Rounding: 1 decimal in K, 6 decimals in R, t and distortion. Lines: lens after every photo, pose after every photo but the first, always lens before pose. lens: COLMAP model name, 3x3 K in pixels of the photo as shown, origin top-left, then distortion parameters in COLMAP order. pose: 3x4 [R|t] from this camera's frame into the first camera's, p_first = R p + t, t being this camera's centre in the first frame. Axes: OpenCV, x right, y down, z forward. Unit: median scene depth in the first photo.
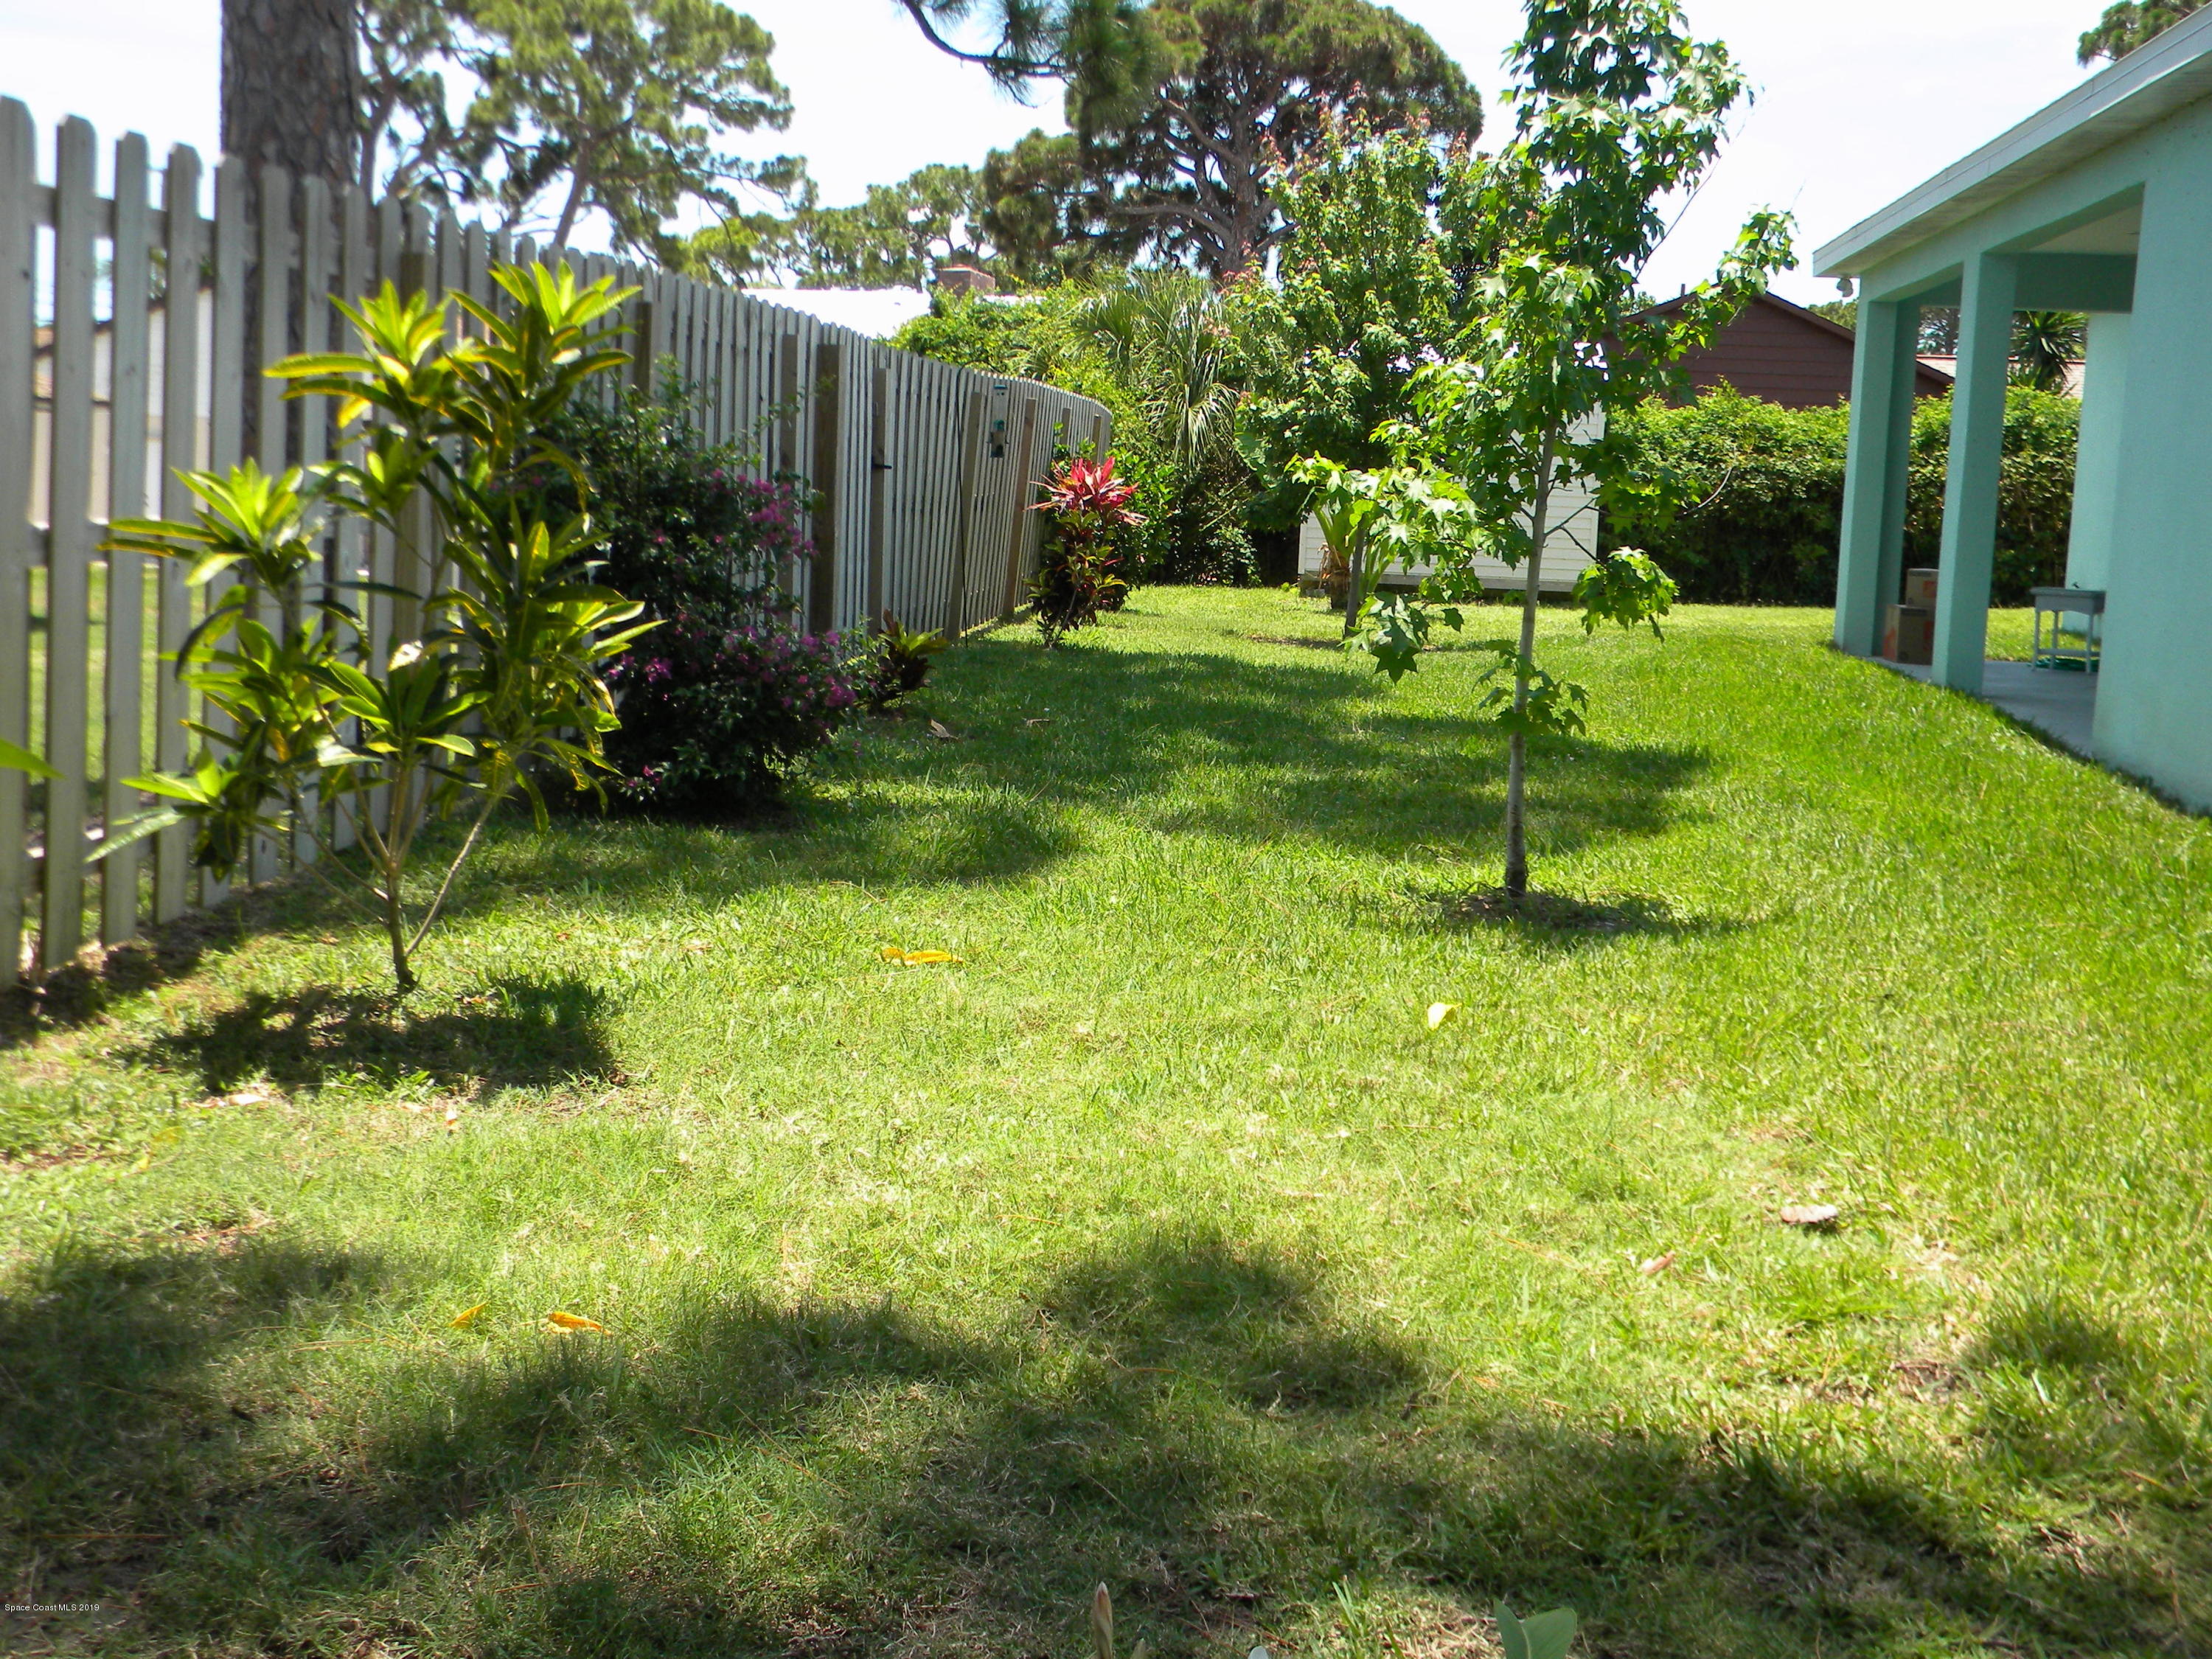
lens RADIAL K [[2421.8, 0, 1072.0], [0, 2421.8, 767.4], [0, 0, 1]] dist [-0.097280, 0.222520]
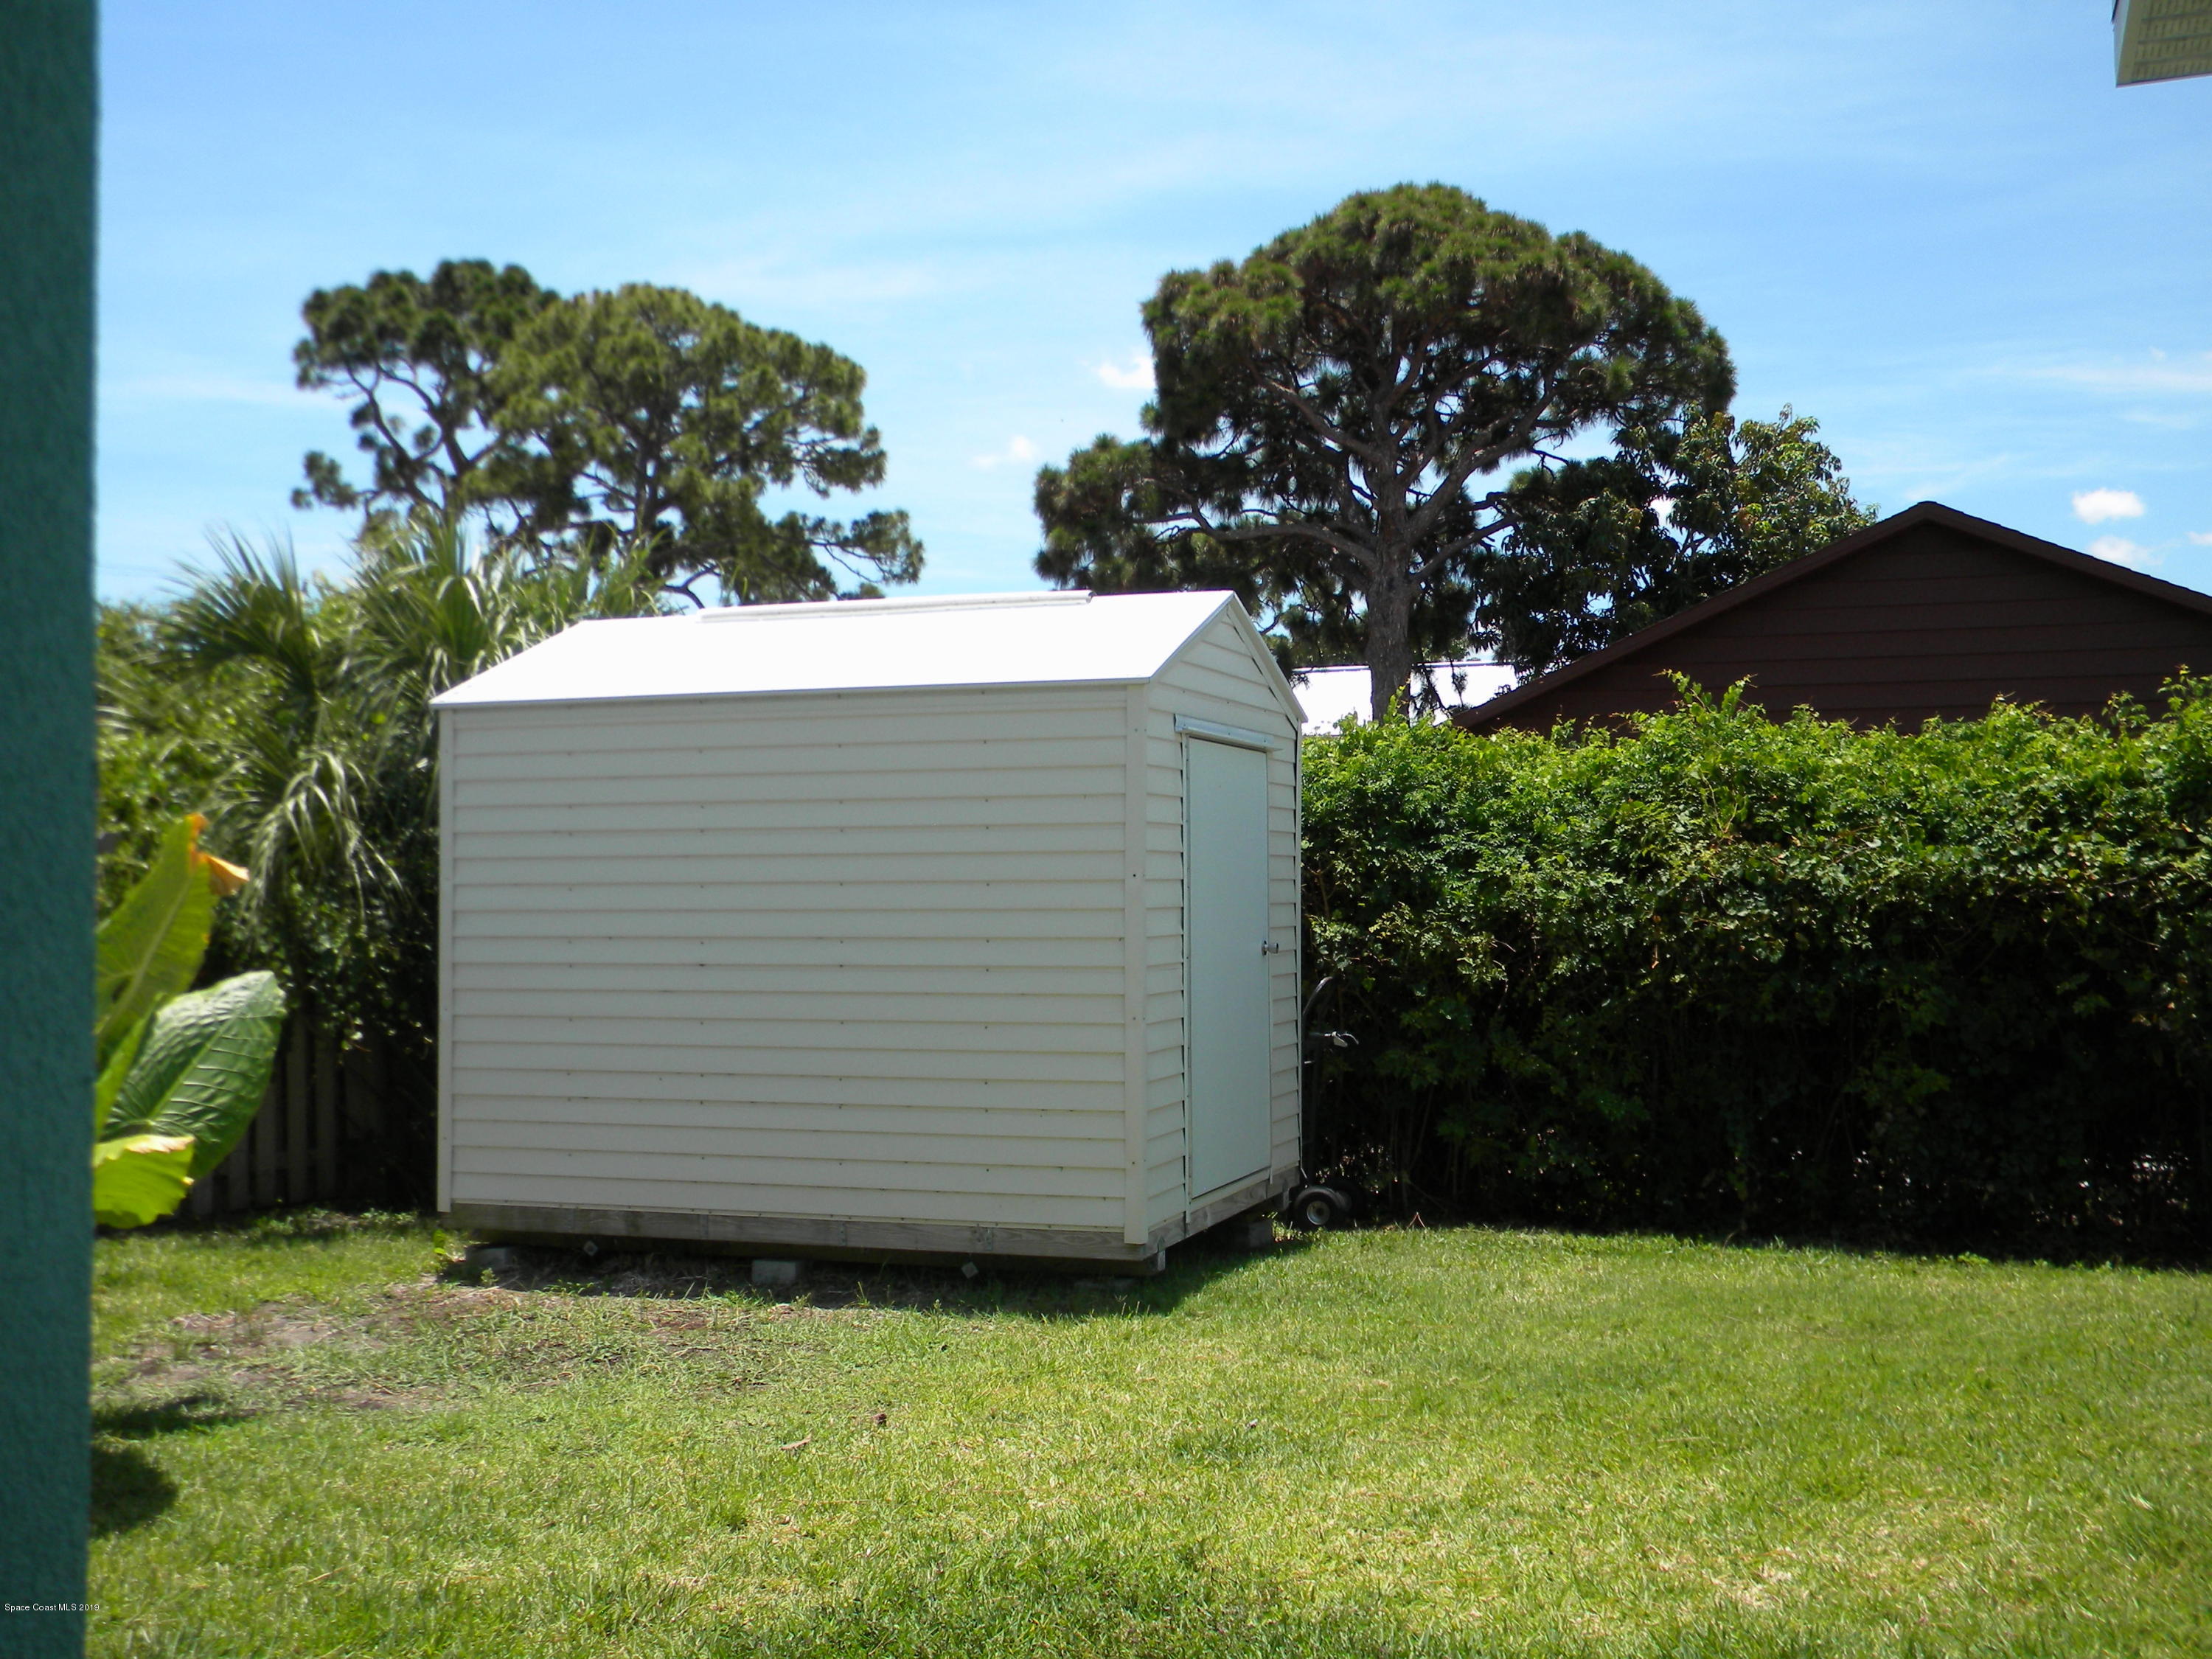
lens RADIAL K [[2421.8, 0, 1072.0], [0, 2421.8, 767.4], [0, 0, 1]] dist [-0.097280, 0.222520]
pose [[0.973905, -0.056263, -0.219872, 0.874883], [0.018834, 0.985479, -0.168750, -0.255747], [0.226173, 0.160206, 0.960822, 1.944234]]
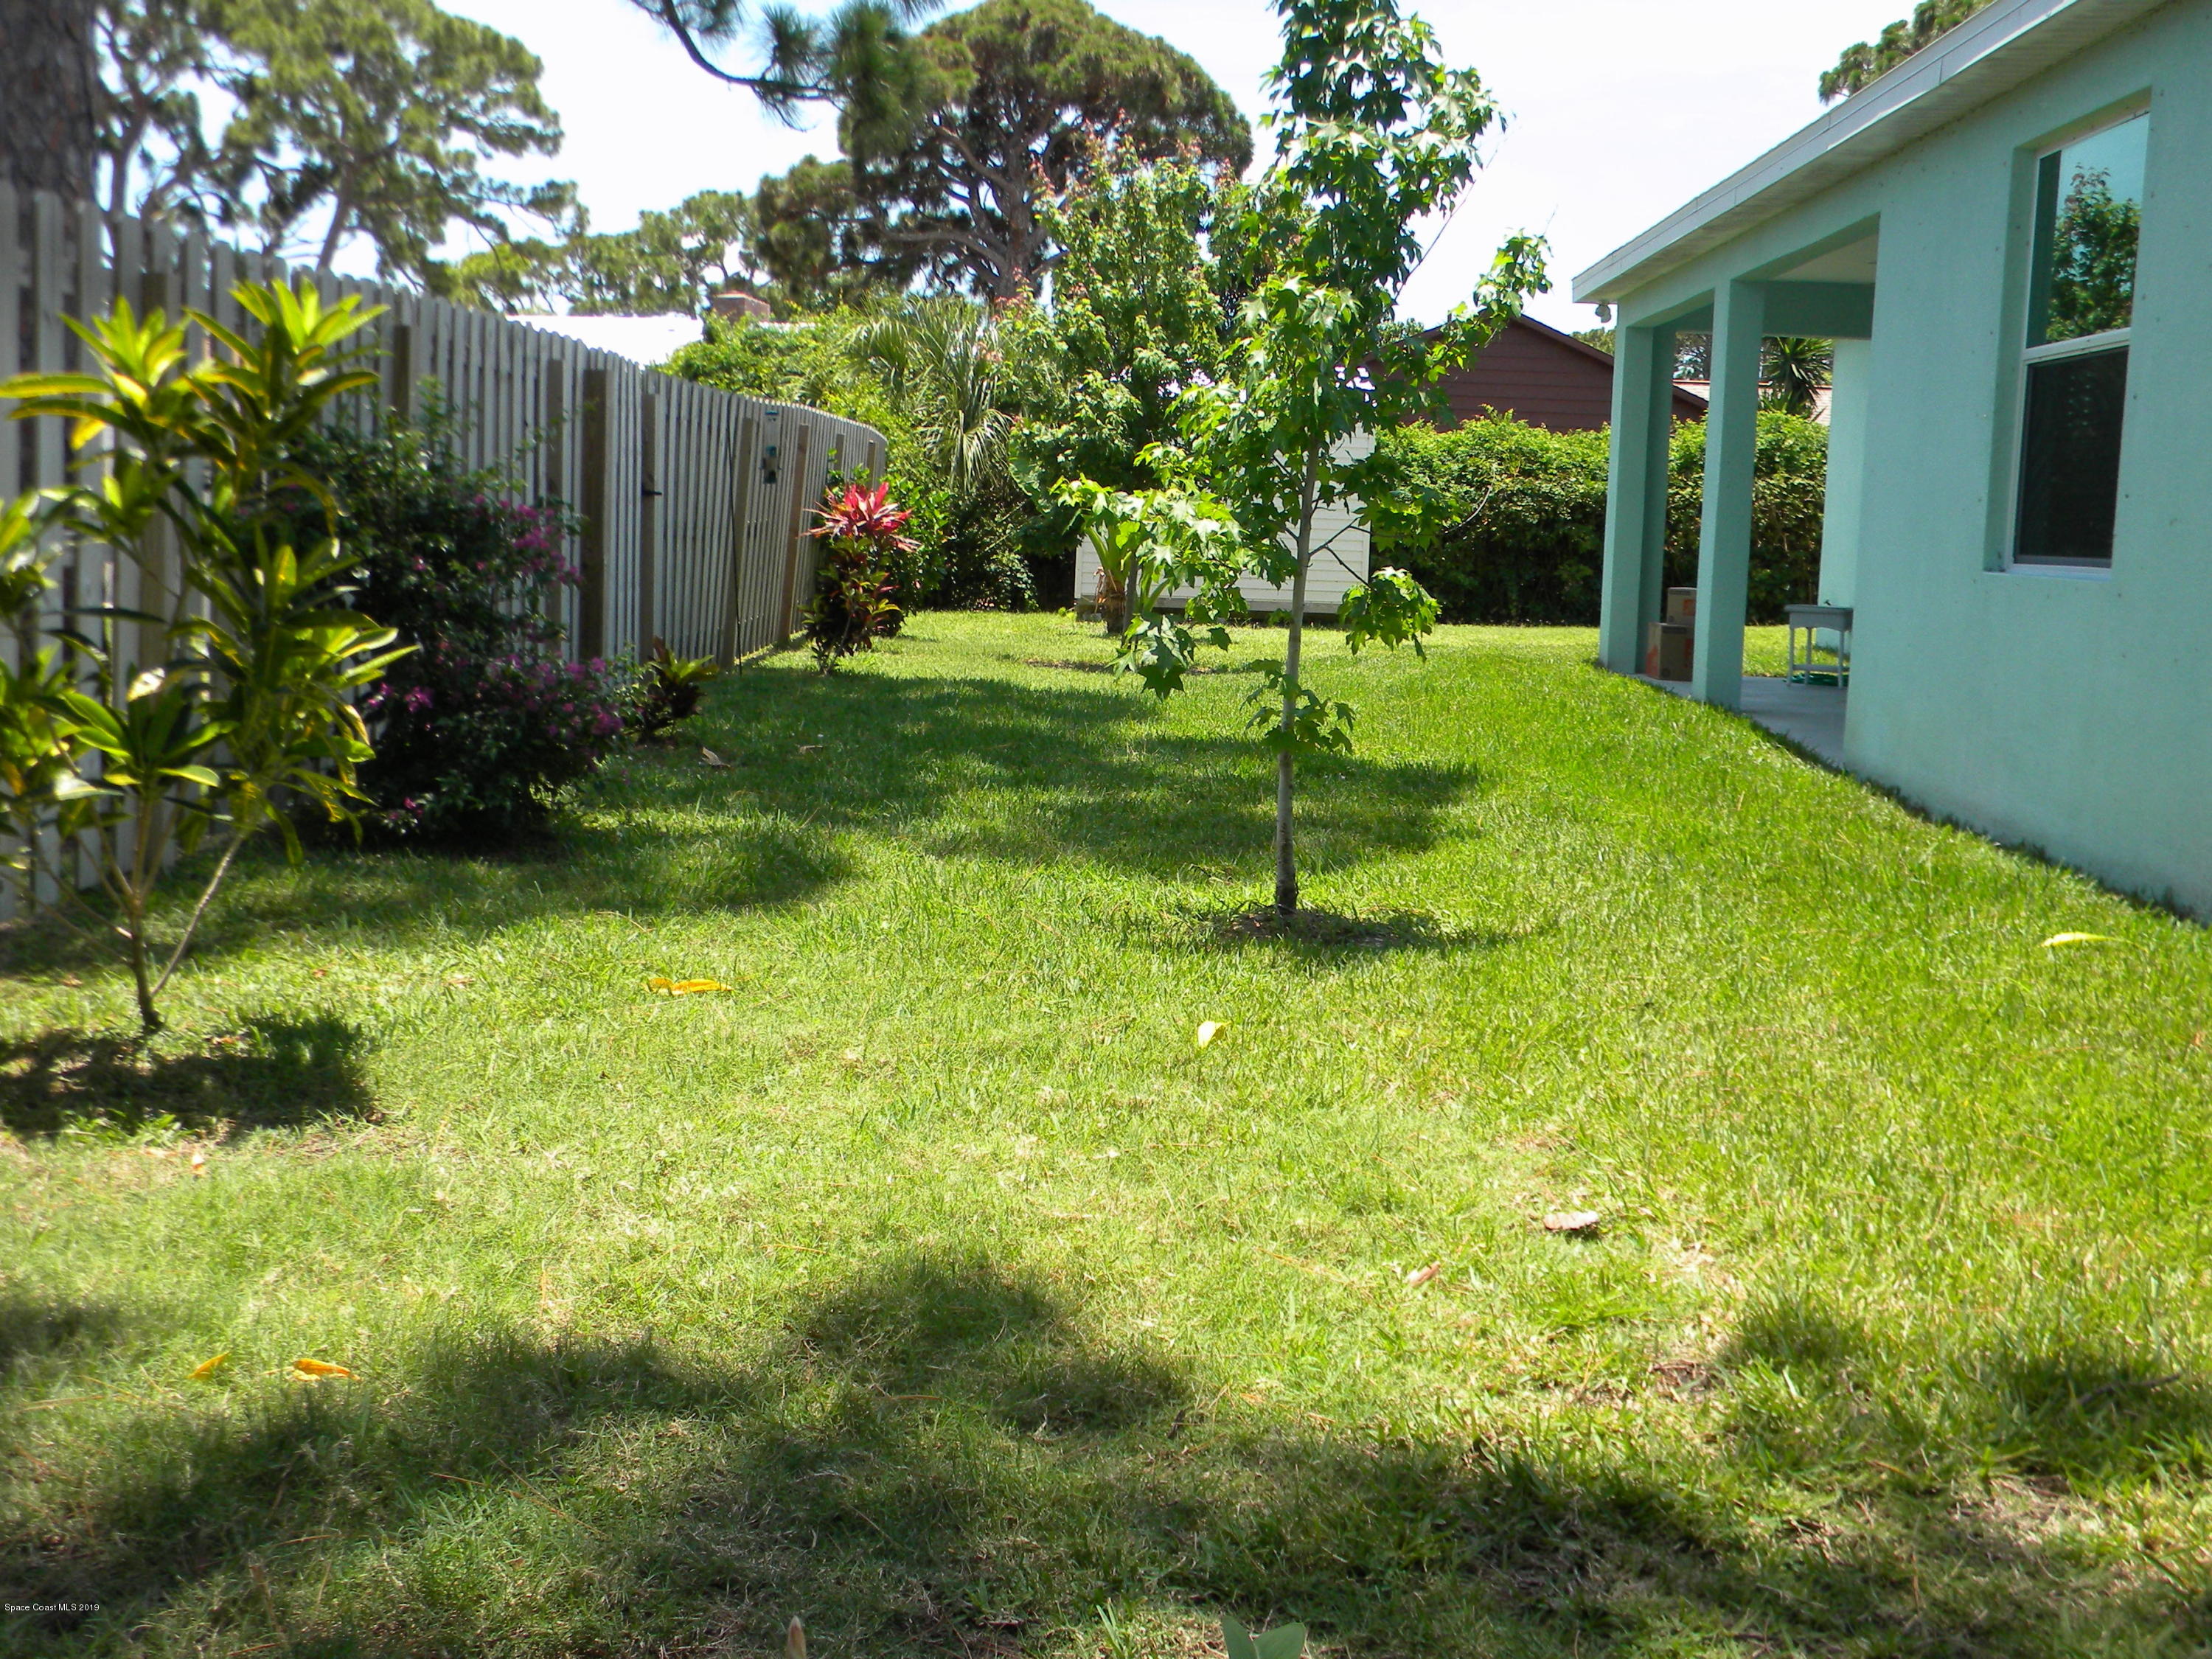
lens RADIAL K [[2421.8, 0, 1072.0], [0, 2421.8, 767.4], [0, 0, 1]] dist [-0.097280, 0.222520]
pose [[0.995896, -0.013752, 0.089451, 0.005463], [0.014736, 0.999838, -0.010356, 0.001423], [-0.089294, 0.011632, 0.995937, 0.003882]]
